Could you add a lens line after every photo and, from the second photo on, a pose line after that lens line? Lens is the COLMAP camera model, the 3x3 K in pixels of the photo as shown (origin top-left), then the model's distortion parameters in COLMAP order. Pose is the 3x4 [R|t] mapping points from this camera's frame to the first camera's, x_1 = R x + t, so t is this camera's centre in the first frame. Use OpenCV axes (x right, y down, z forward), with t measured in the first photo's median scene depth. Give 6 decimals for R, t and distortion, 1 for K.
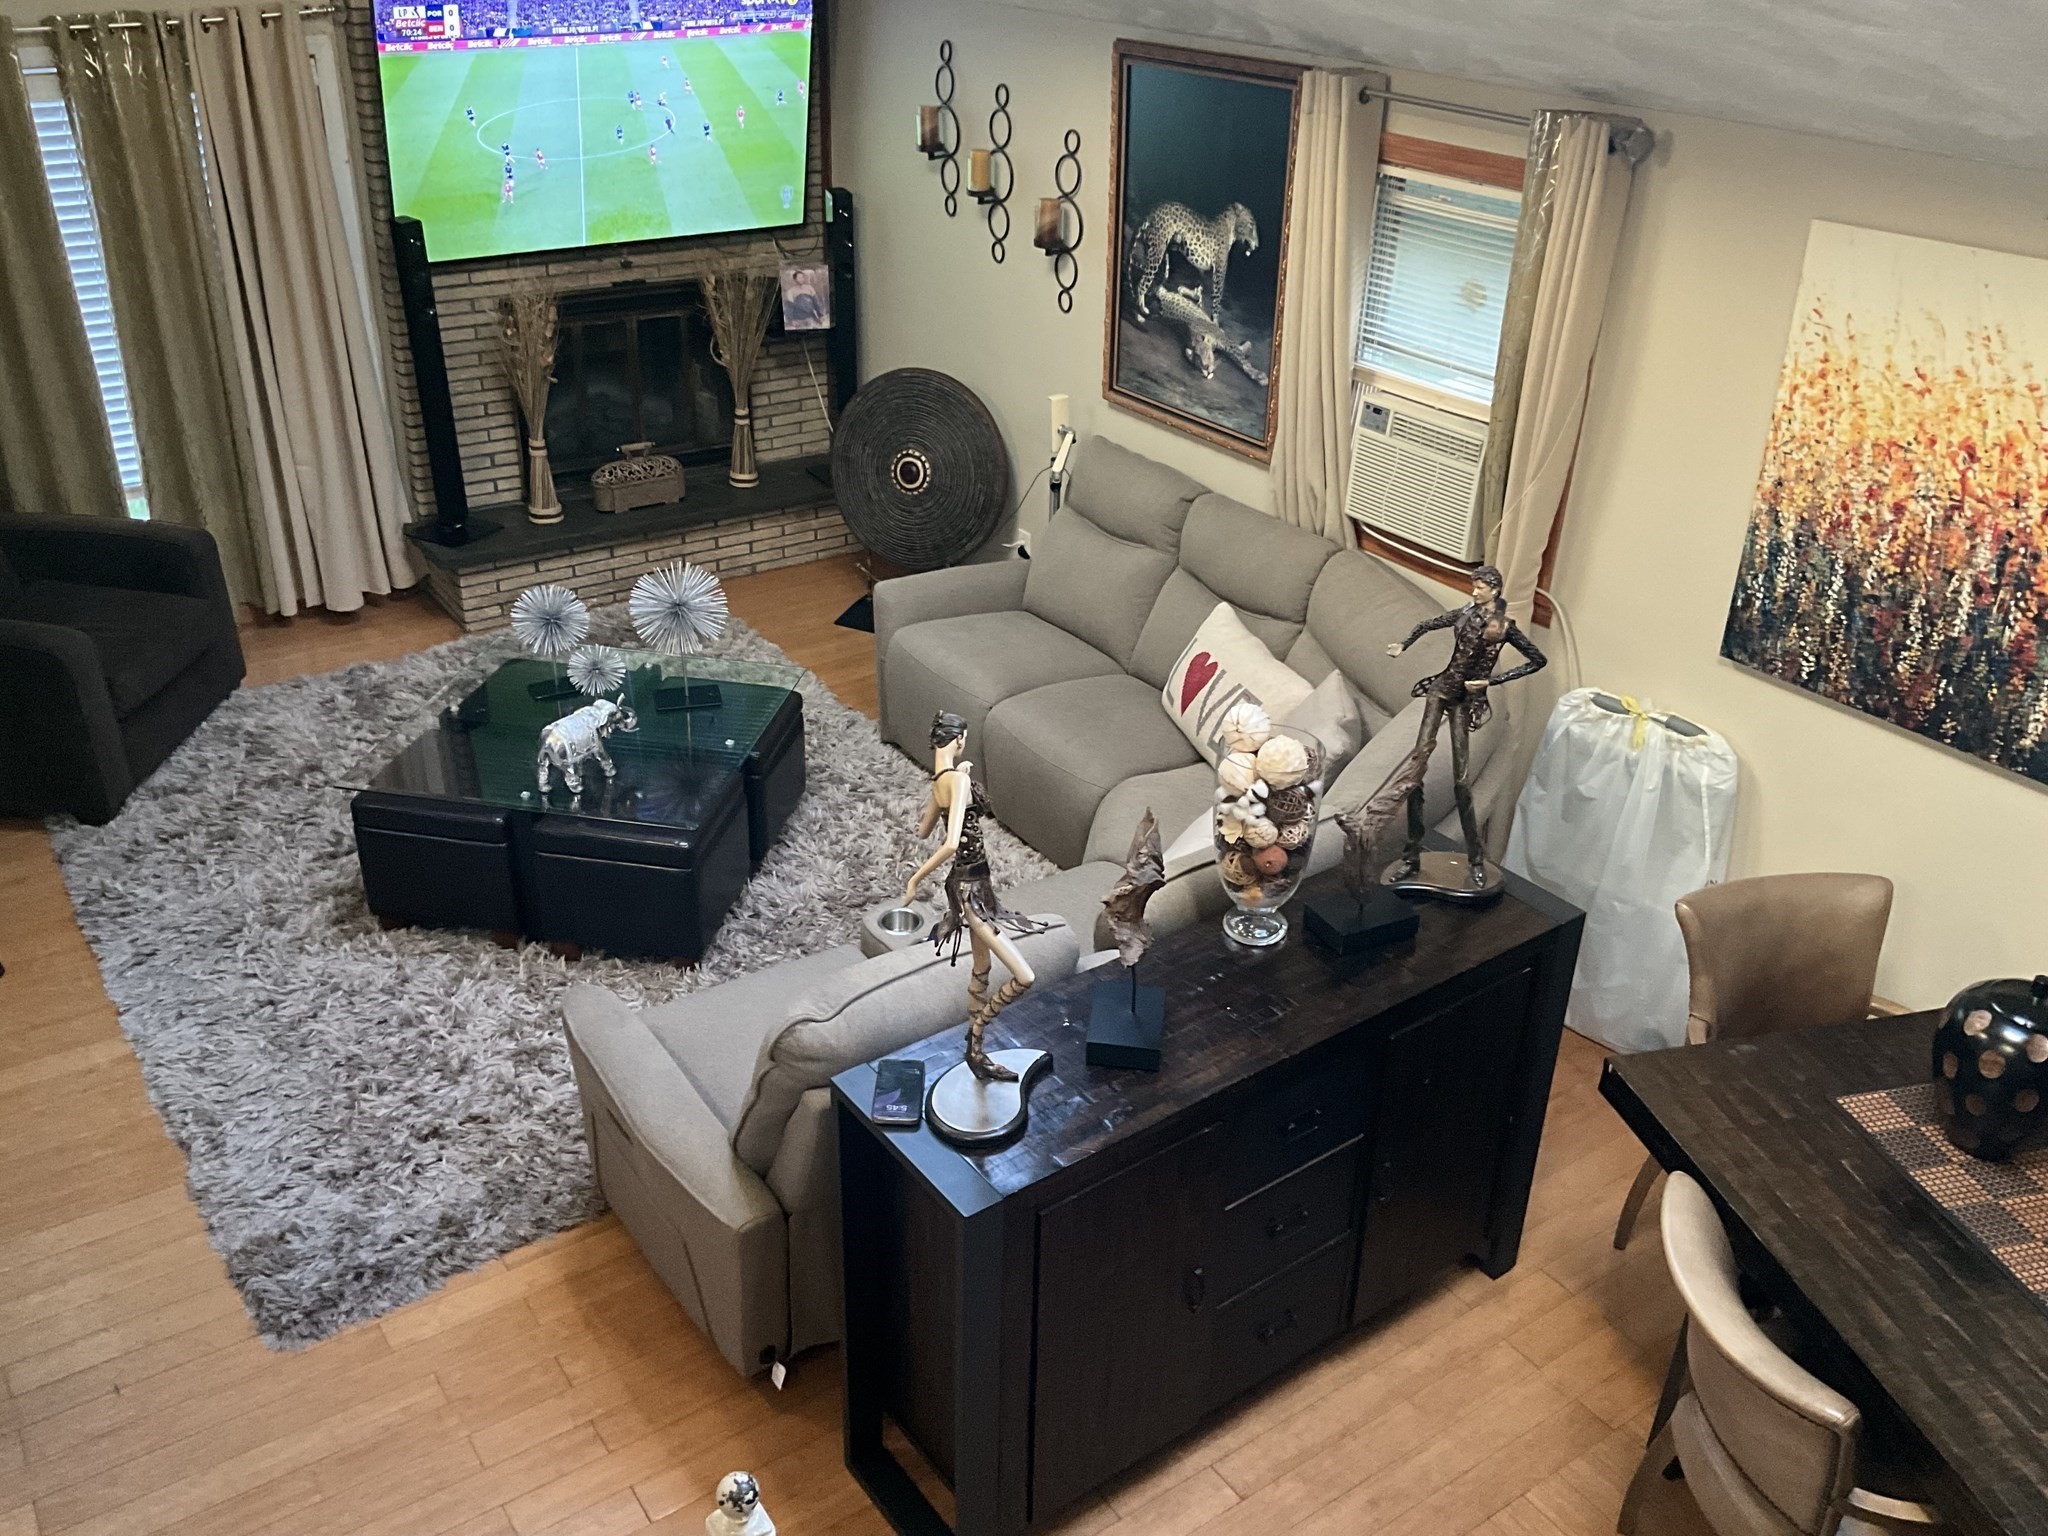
lens RADIAL K [[1759.2, 0, 1026.7], [0, 1759.2, 769.8], [0, 0, 1]] dist [0.094449, -0.180515]
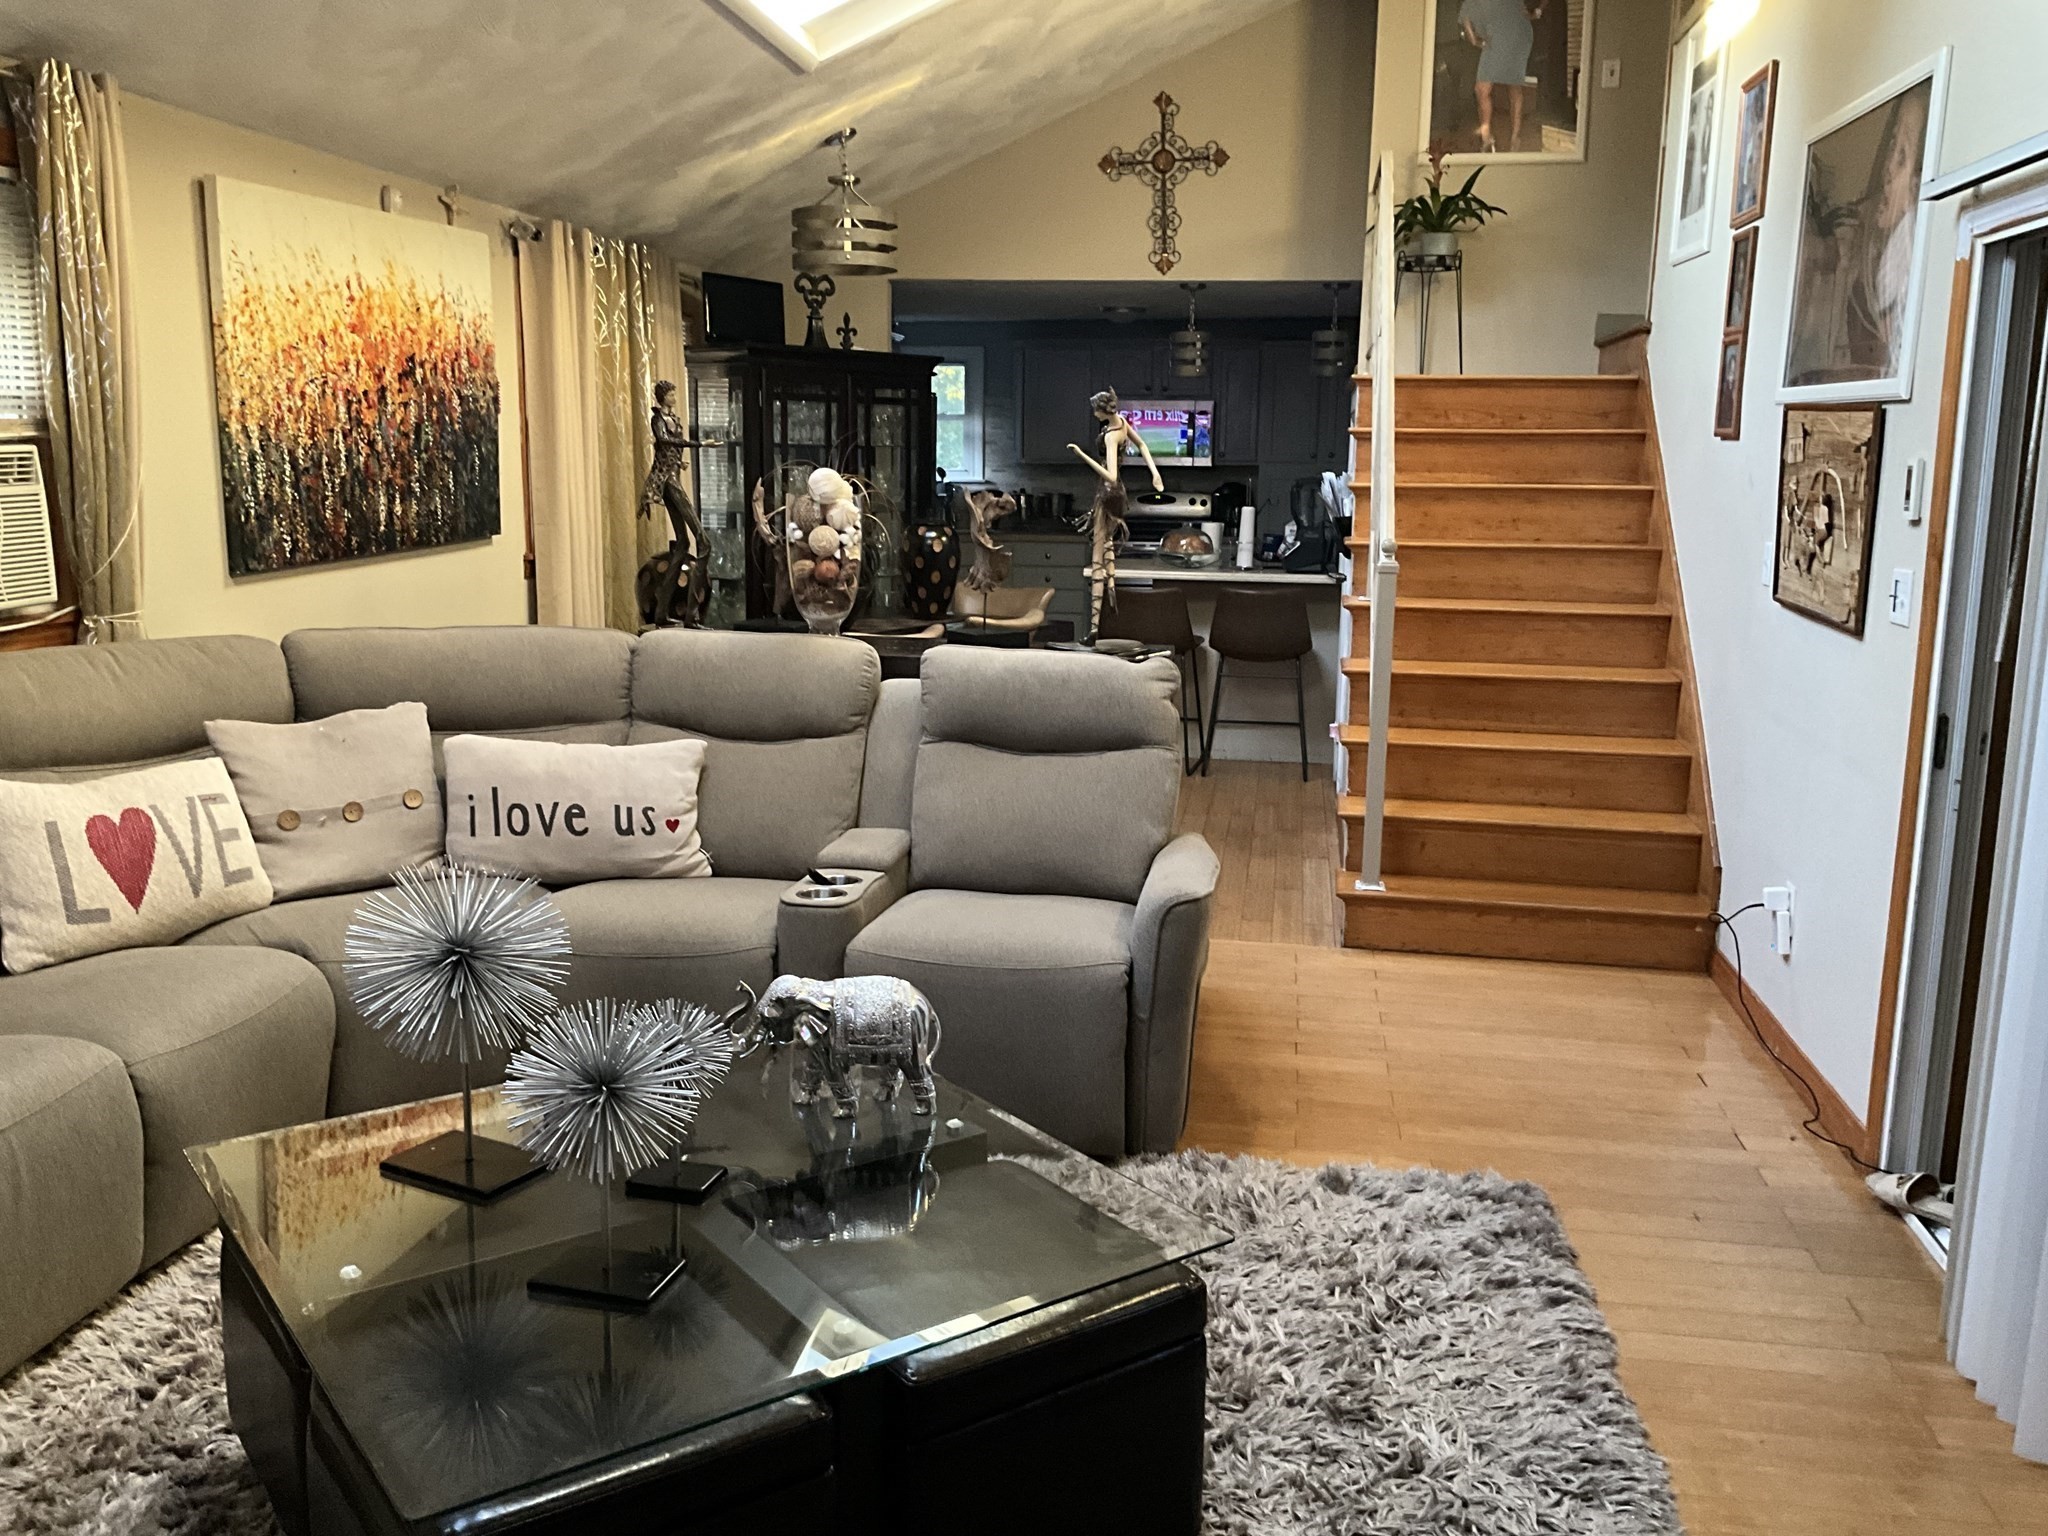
lens RADIAL K [[1759.2, 0, 1025.3], [0, 1759.2, 777.1], [0, 0, 1]] dist [0.094449, -0.180515]
pose [[-0.736318, -0.142578, 0.661444, -0.639959], [0.303296, 0.804295, 0.510999, -0.336004], [-0.604853, 0.576871, -0.548973, 1.219026]]
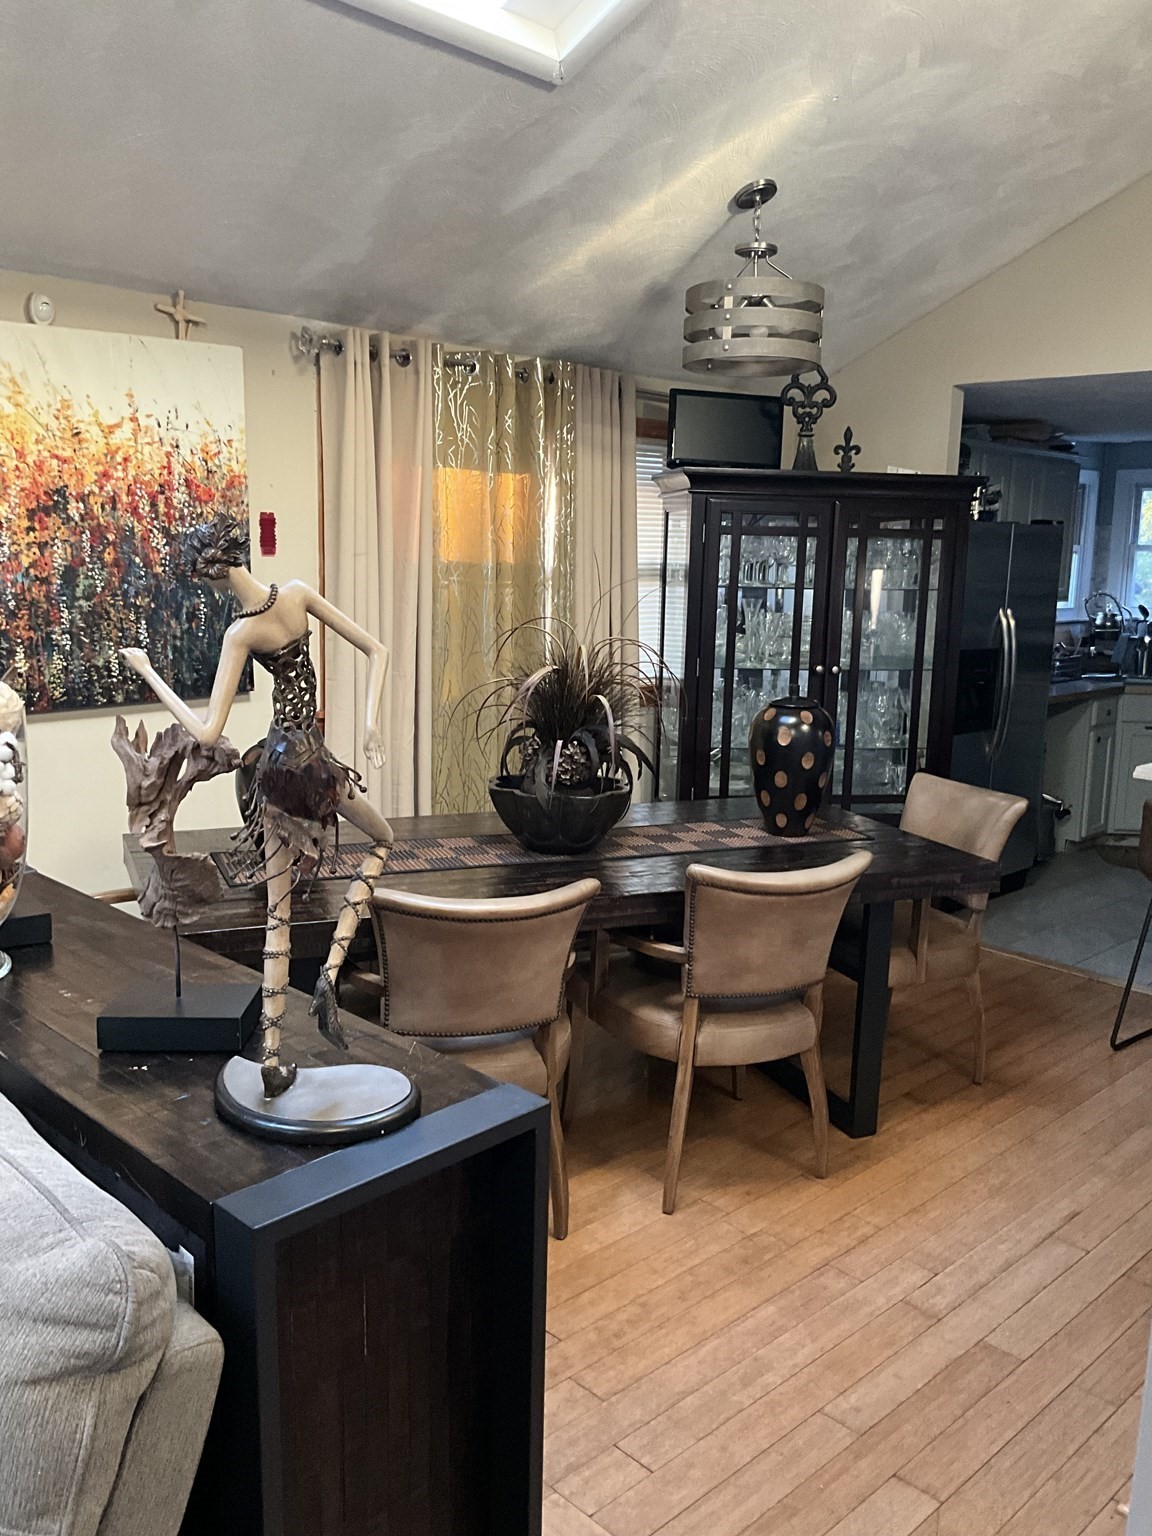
lens RADIAL K [[1319.4, 0, 576.1], [0, 1319.4, 772.1], [0, 0, 1]] dist [0.094449, -0.180515]
pose [[-0.181655, -0.177244, 0.967257, -0.342938], [0.444437, 0.862632, 0.241540, -0.002068], [-0.877198, 0.473762, -0.077927, 0.548680]]
